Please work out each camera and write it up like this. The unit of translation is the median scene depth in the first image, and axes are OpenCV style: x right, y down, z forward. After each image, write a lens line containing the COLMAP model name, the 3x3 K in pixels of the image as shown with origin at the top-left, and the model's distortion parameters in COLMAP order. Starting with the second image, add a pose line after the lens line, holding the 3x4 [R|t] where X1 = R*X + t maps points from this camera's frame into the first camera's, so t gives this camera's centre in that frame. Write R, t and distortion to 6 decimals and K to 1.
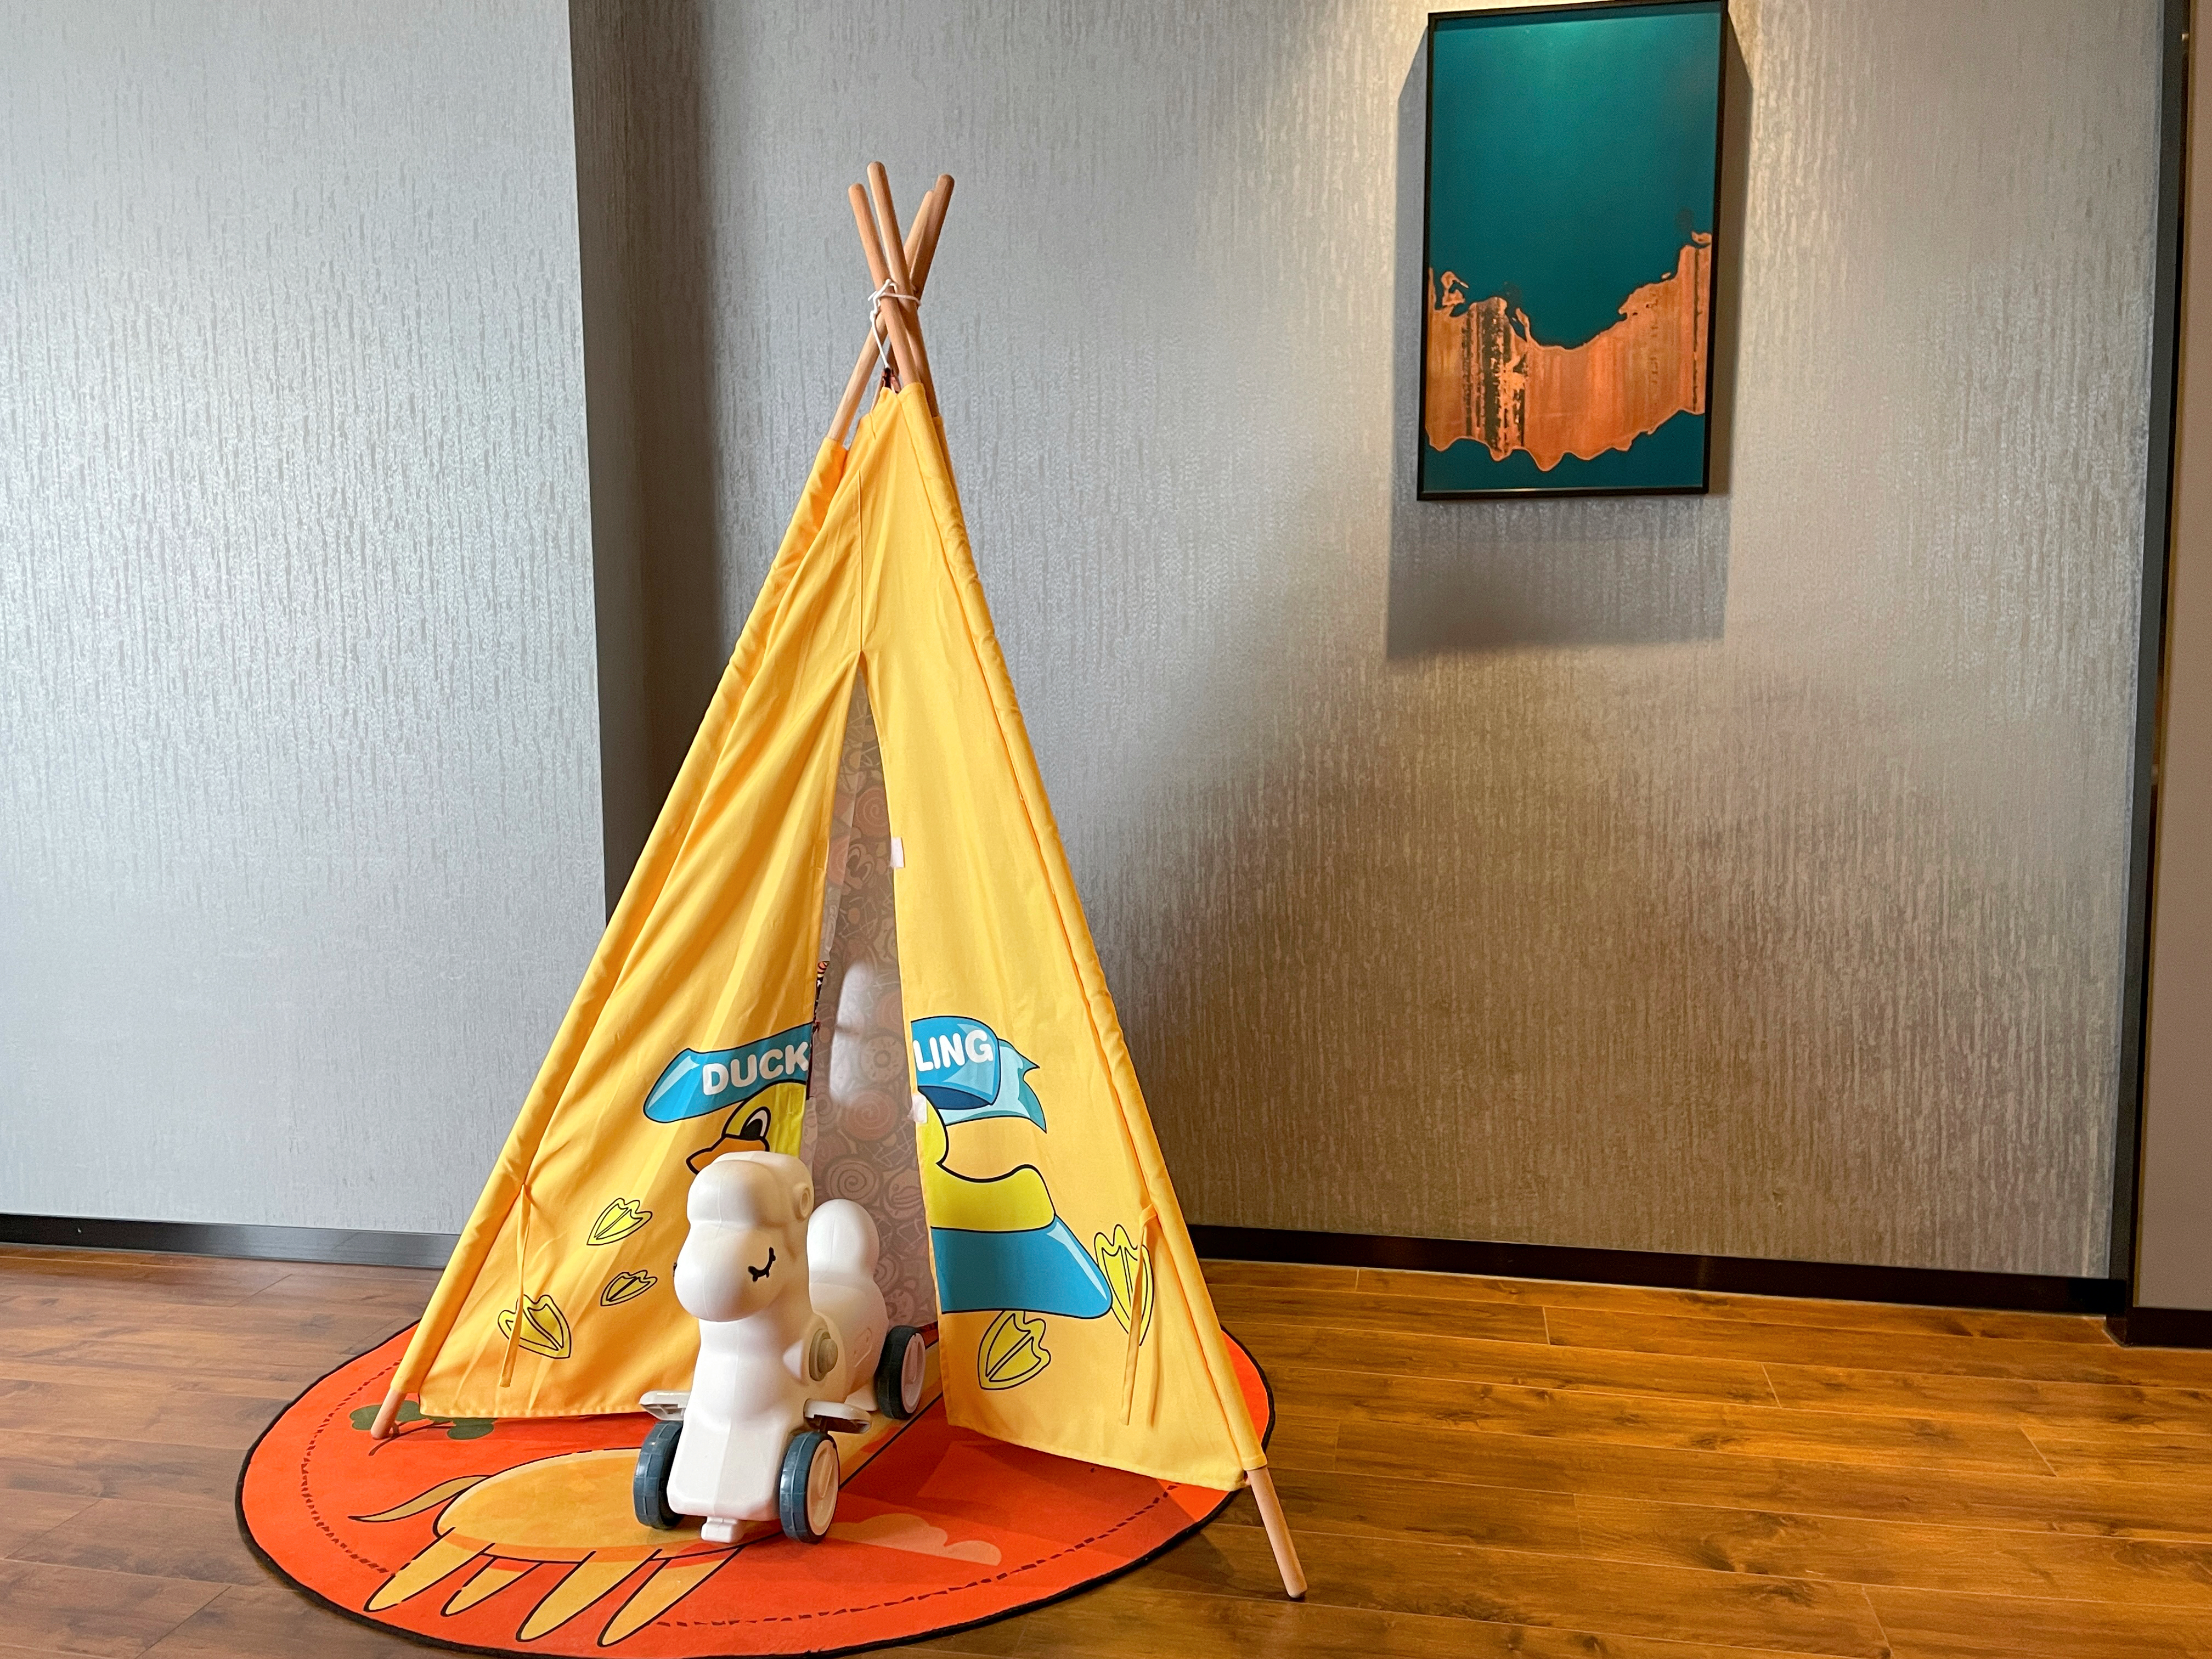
lens RADIAL K [[1813.3, 0, 1106.0], [0, 1813.3, 829.5], [0, 0, 1]] dist [0.101413, -0.126058]
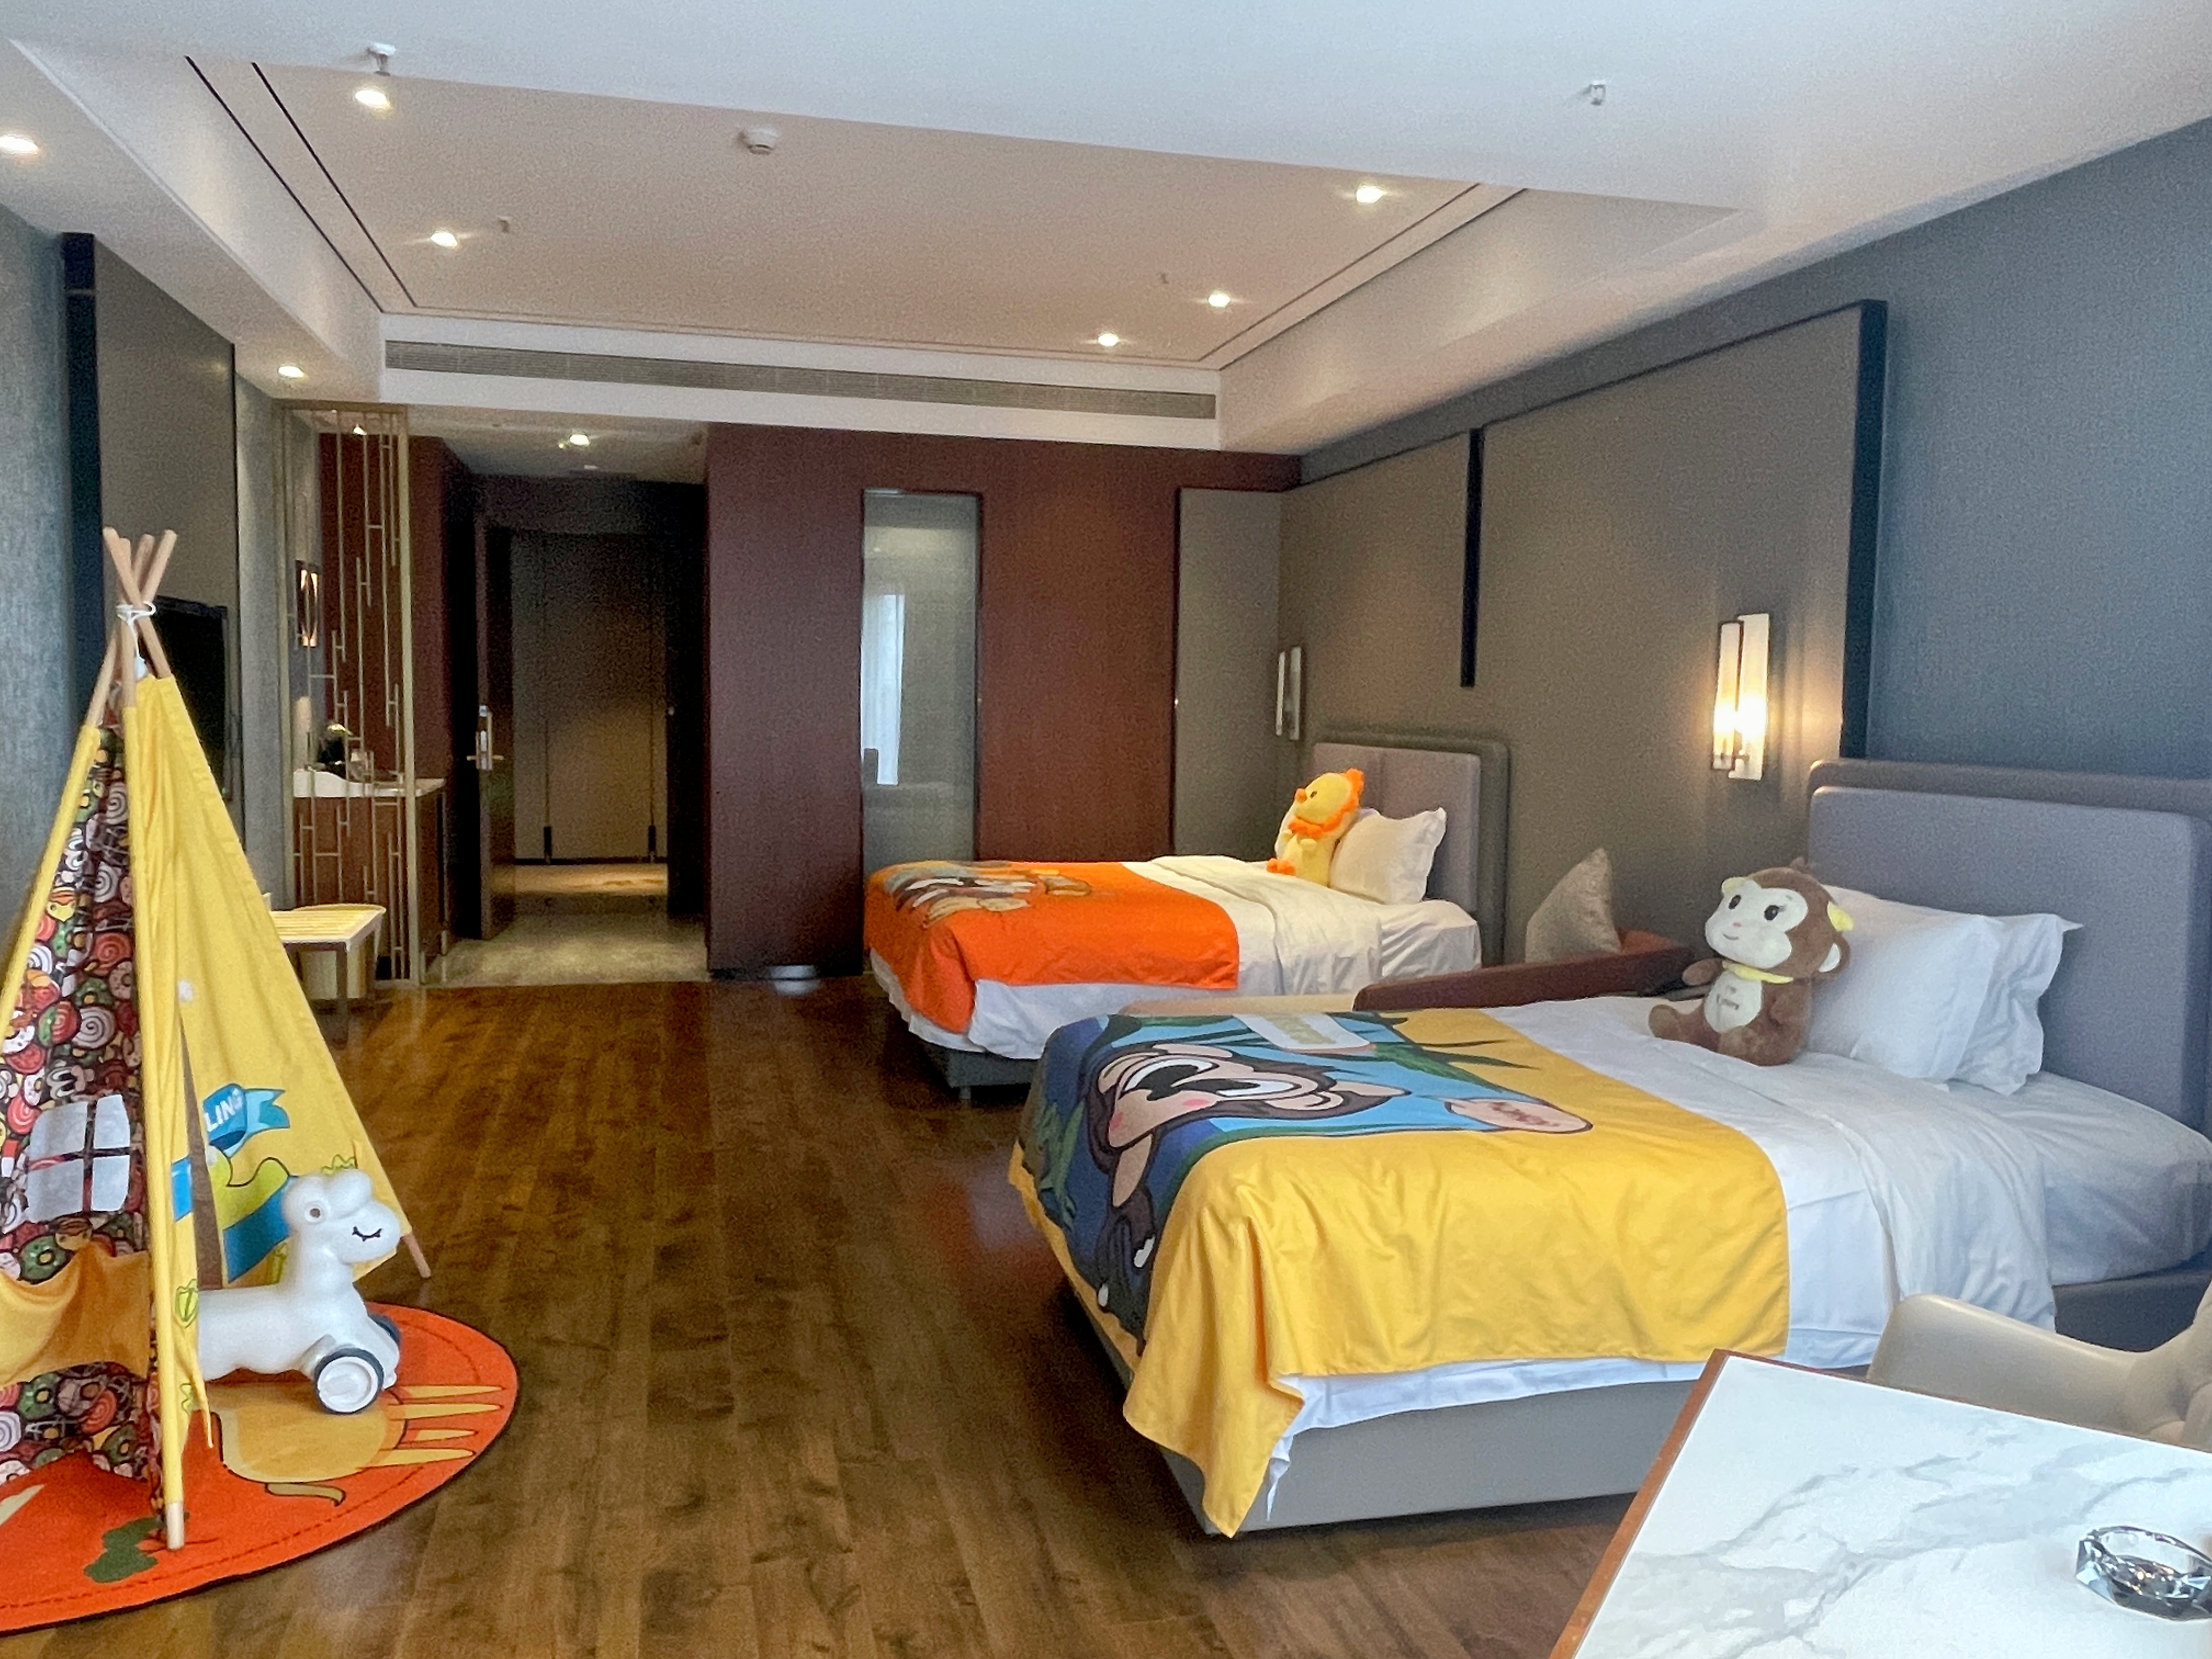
lens RADIAL K [[1644.2, 0, 1106.0], [0, 1644.2, 829.5], [0, 0, 1]] dist [-0.000119, -0.012738]
pose [[-0.427687, -0.074049, 0.900889, -1.740199], [0.066464, 0.991365, 0.113039, -0.232941], [-0.901480, 0.108222, -0.419072, 0.949302]]
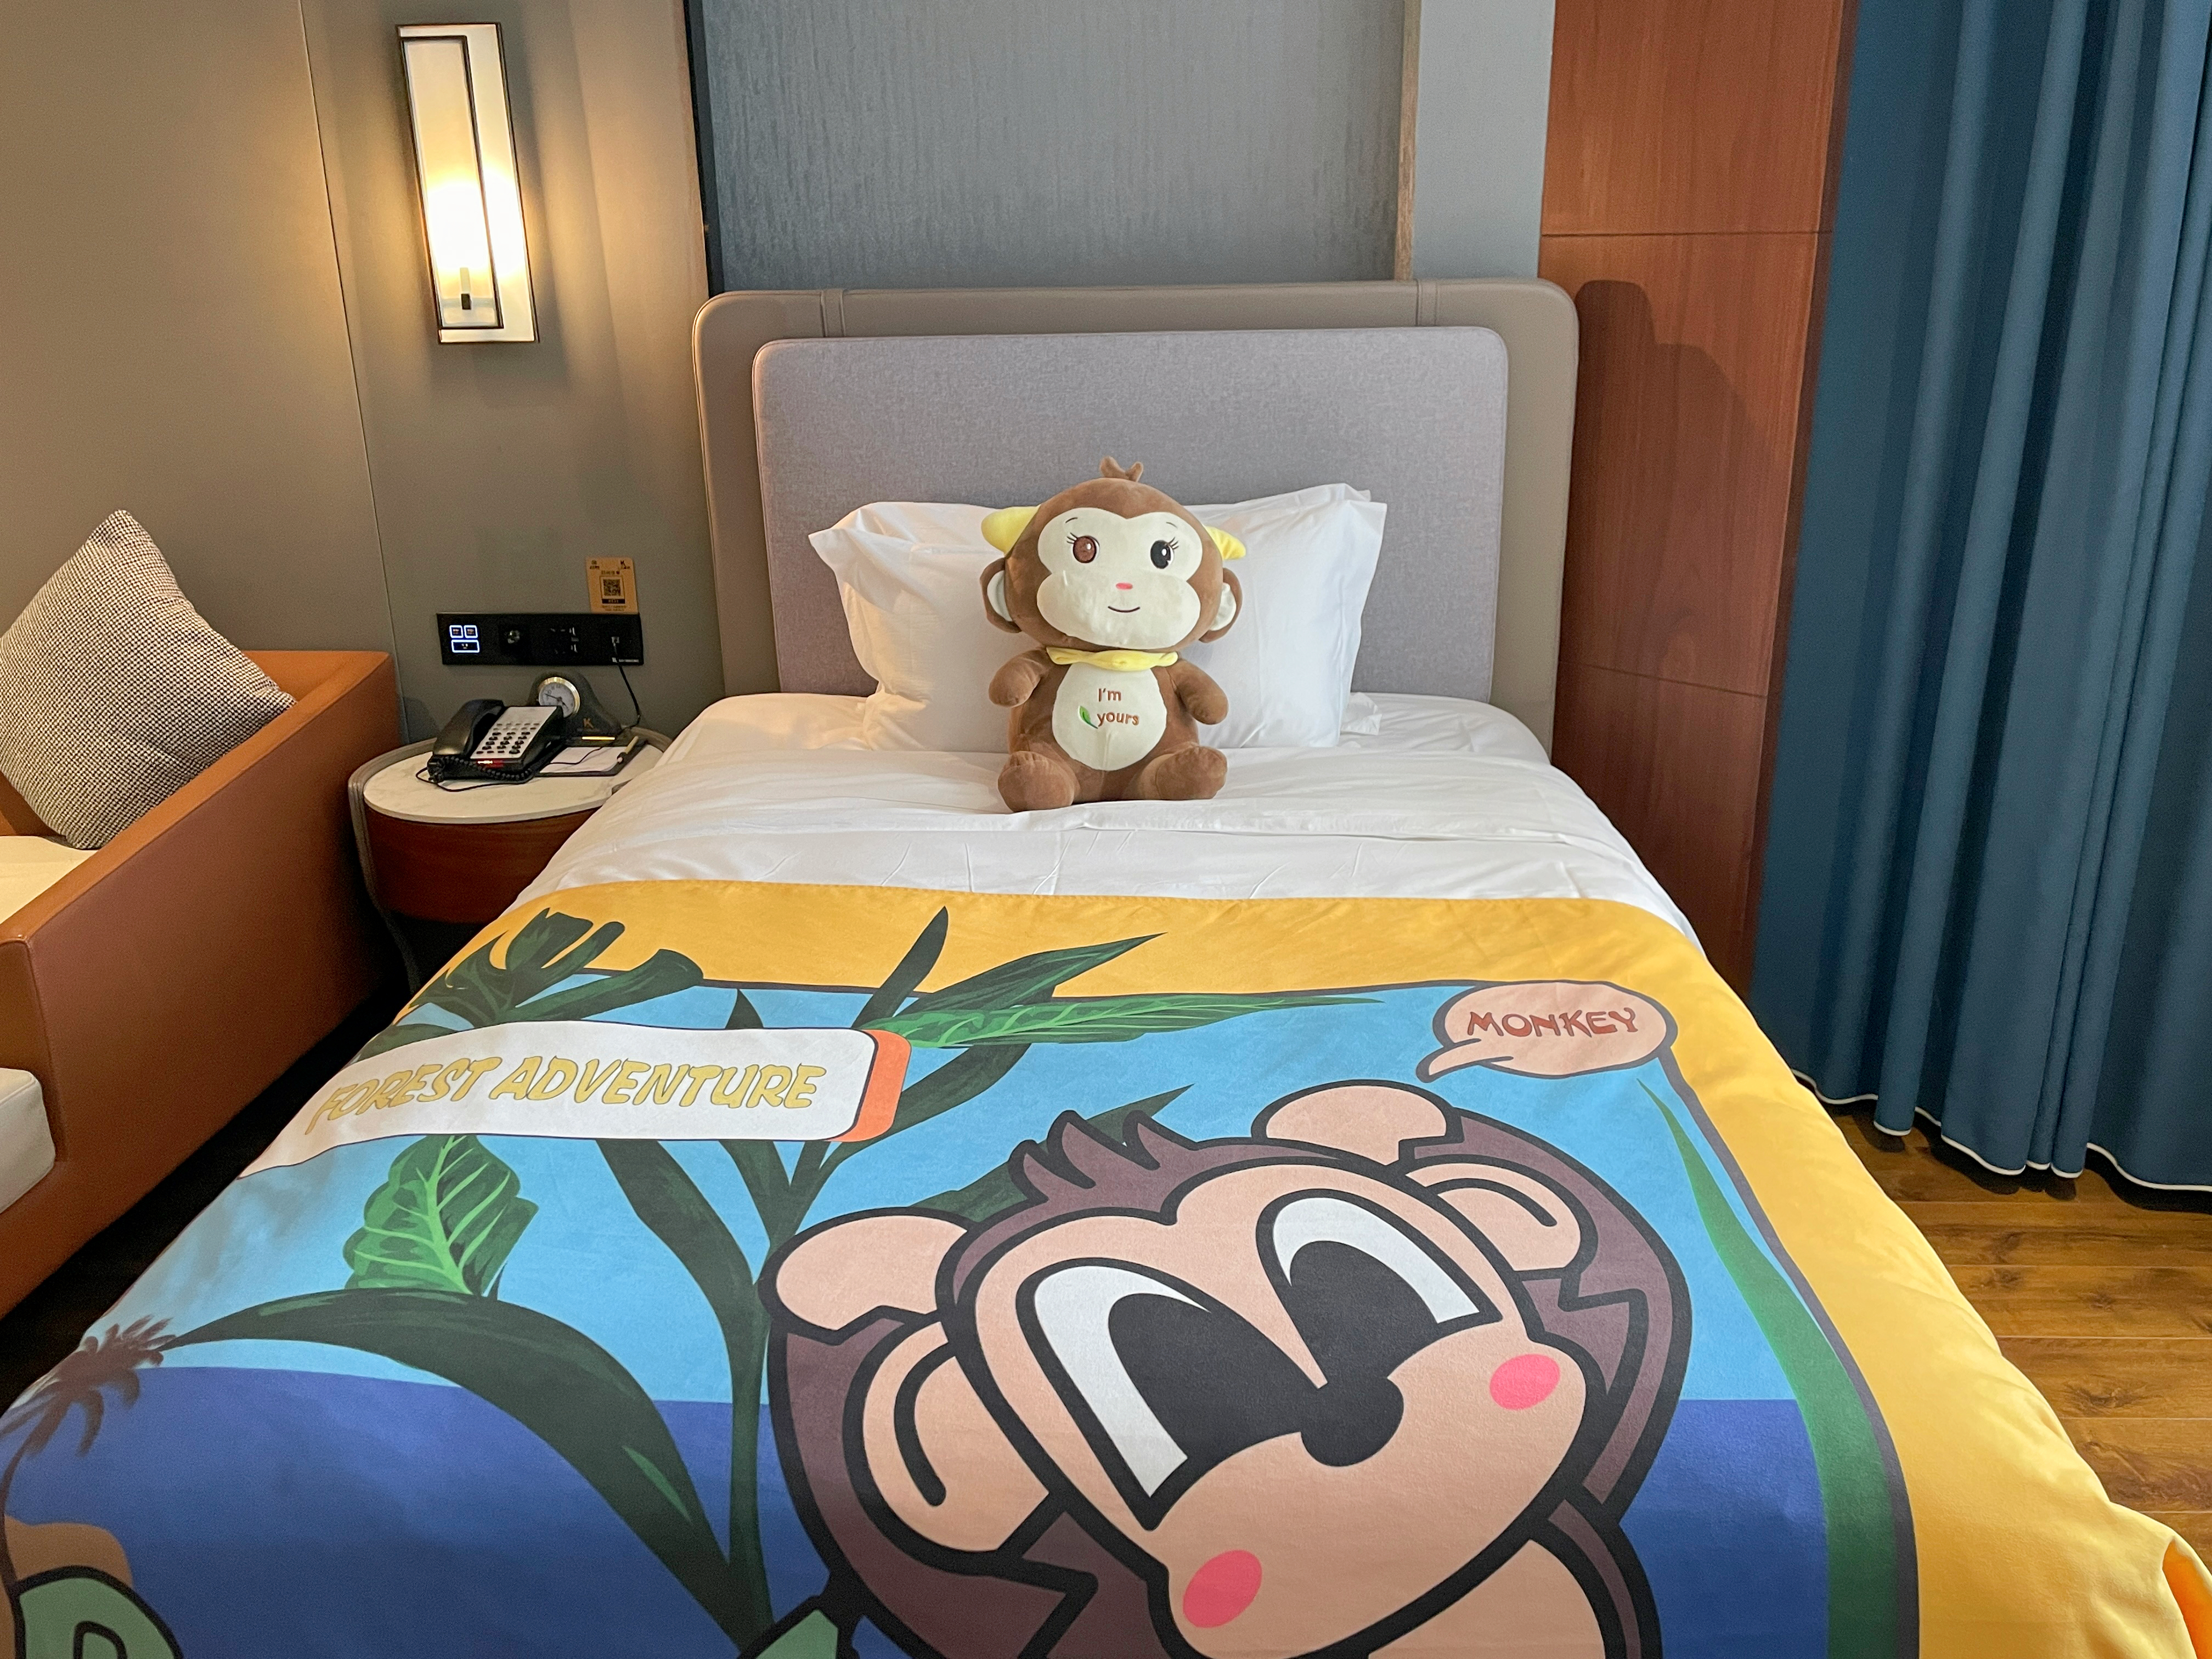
lens RADIAL K [[1813.3, 0, 1106.0], [0, 1813.3, 829.5], [0, 0, 1]] dist [0.101413, -0.126058]
pose [[-0.987179, 0.070410, -0.143246, -0.429935], [0.007391, 0.916648, 0.399628, -0.211218], [0.159444, 0.393445, -0.905416, 0.746523]]
